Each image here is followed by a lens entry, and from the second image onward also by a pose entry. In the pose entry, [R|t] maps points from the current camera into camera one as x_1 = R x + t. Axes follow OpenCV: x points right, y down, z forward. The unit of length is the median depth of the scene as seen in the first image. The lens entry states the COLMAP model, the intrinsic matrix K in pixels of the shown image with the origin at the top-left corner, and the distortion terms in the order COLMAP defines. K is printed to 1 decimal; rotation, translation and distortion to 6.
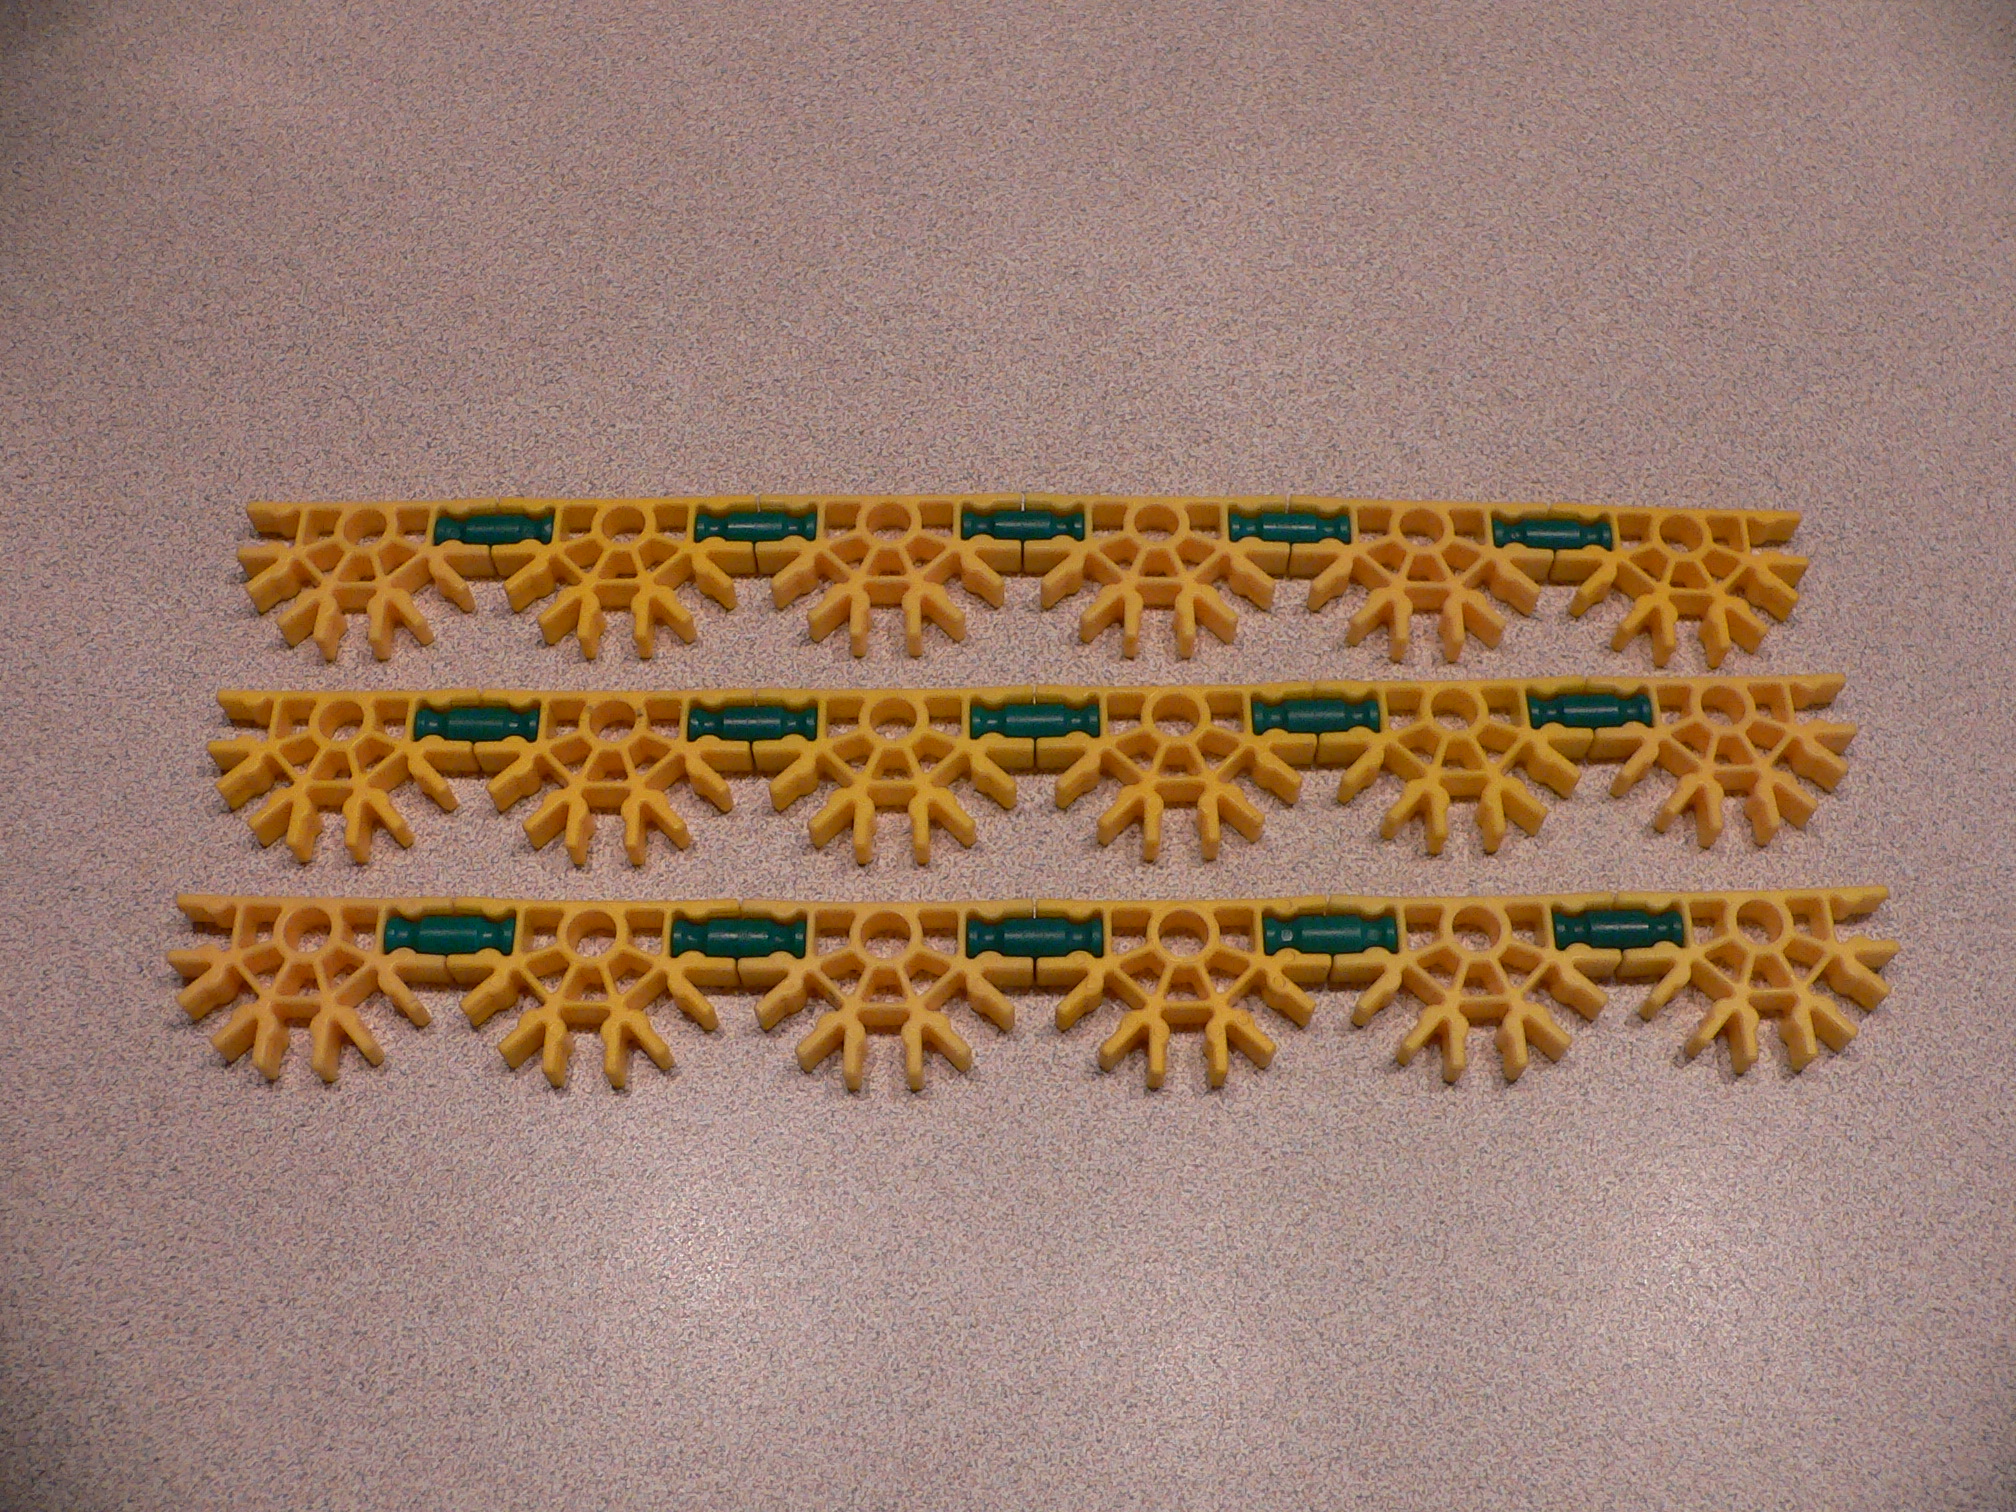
lens RADIAL K [[2154.8, 0, 1030.3], [0, 2154.8, 738.2], [0, 0, 1]] dist [-0.170579, 0.000000]
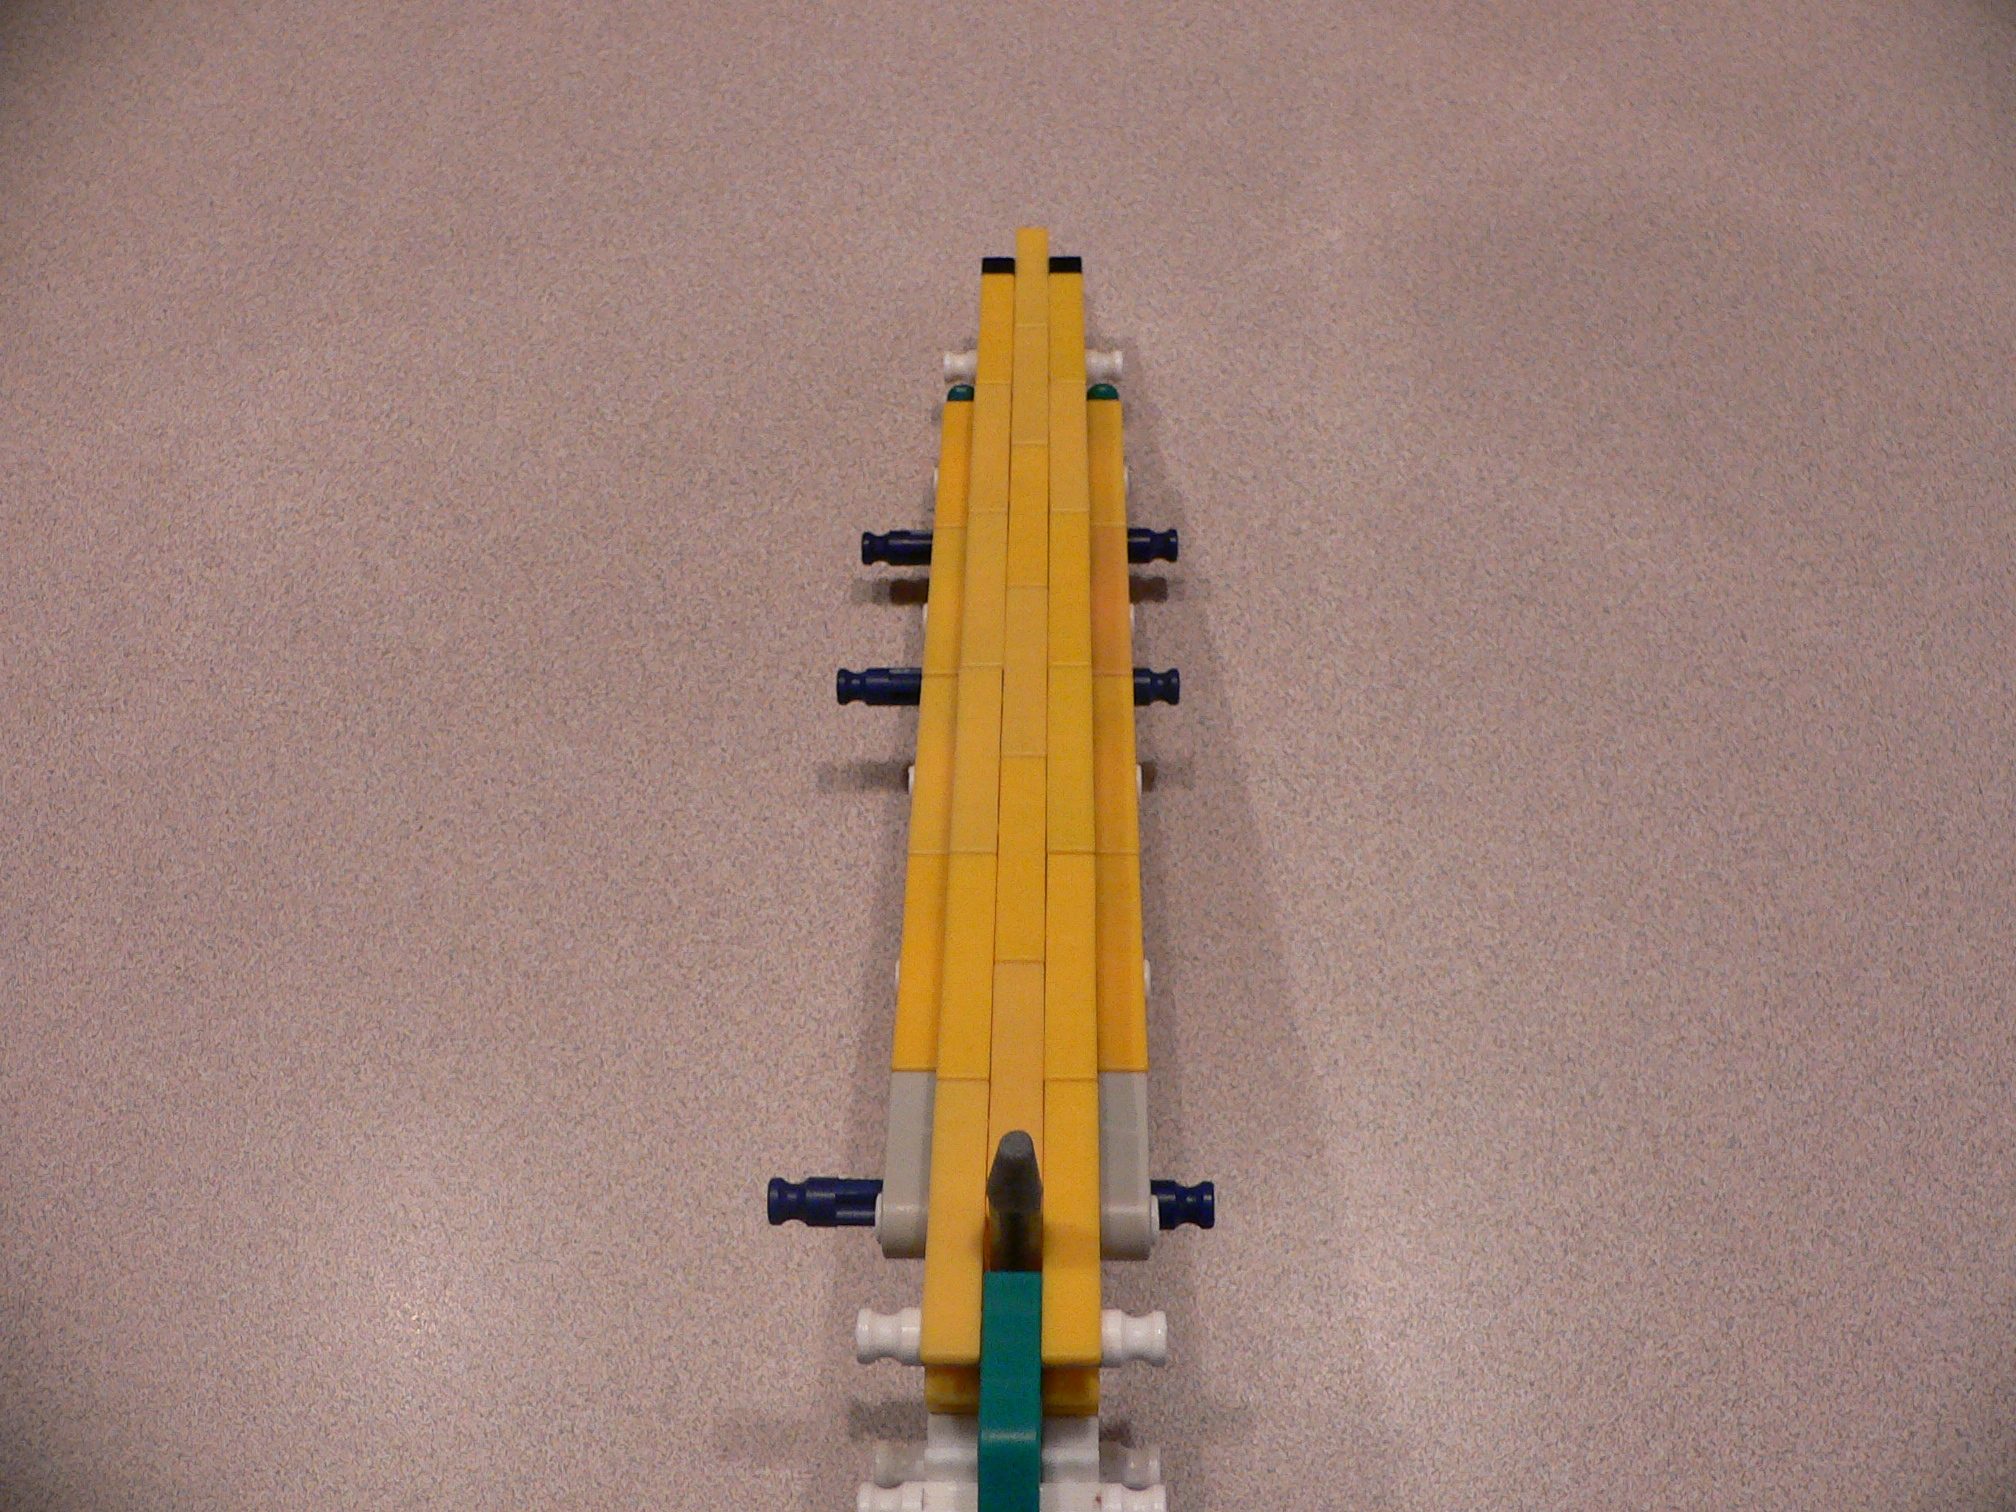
lens RADIAL K [[2154.8, 0, 1031.2], [0, 2154.8, 716.3], [0, 0, 1]] dist [-0.170579, 0.000000]
pose [[0.999588, -0.011913, -0.026095, 0.662027], [0.010298, 0.998072, -0.061202, 0.034943], [0.026773, 0.060908, 0.997784, -0.239824]]
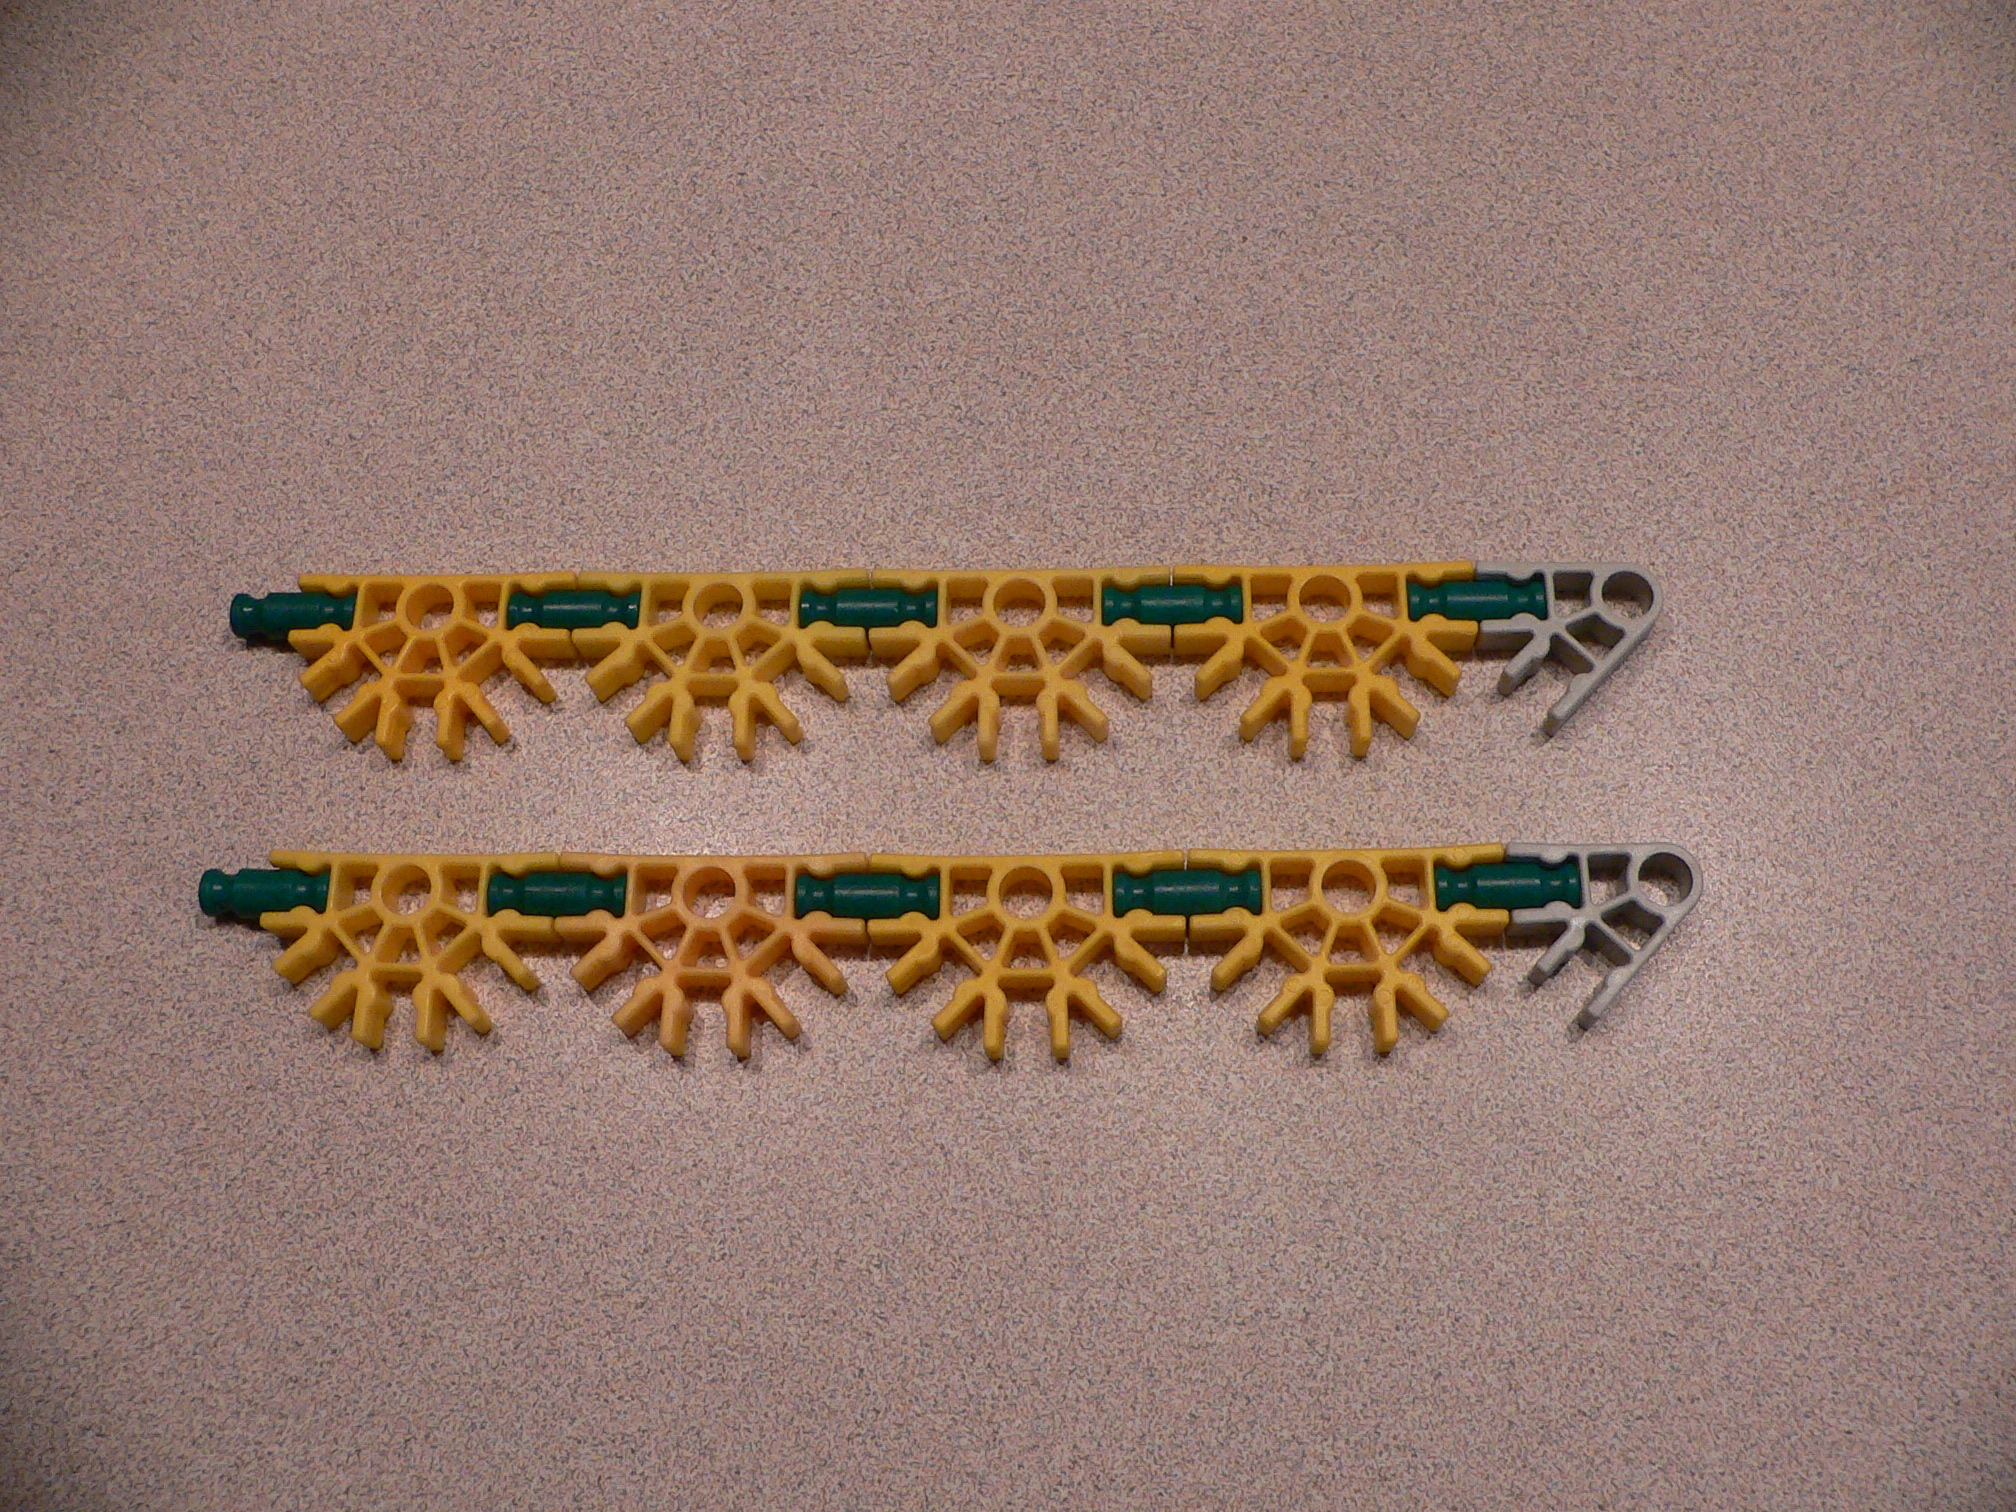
lens RADIAL K [[2154.8, 0, 1029.6], [0, 2154.8, 741.6], [0, 0, 1]] dist [-0.170579, 0.000000]
pose [[0.998232, 0.006921, -0.059030, 0.221203], [0.001044, 0.991002, 0.133841, 0.122571], [0.059425, -0.133666, 0.989243, -0.029197]]
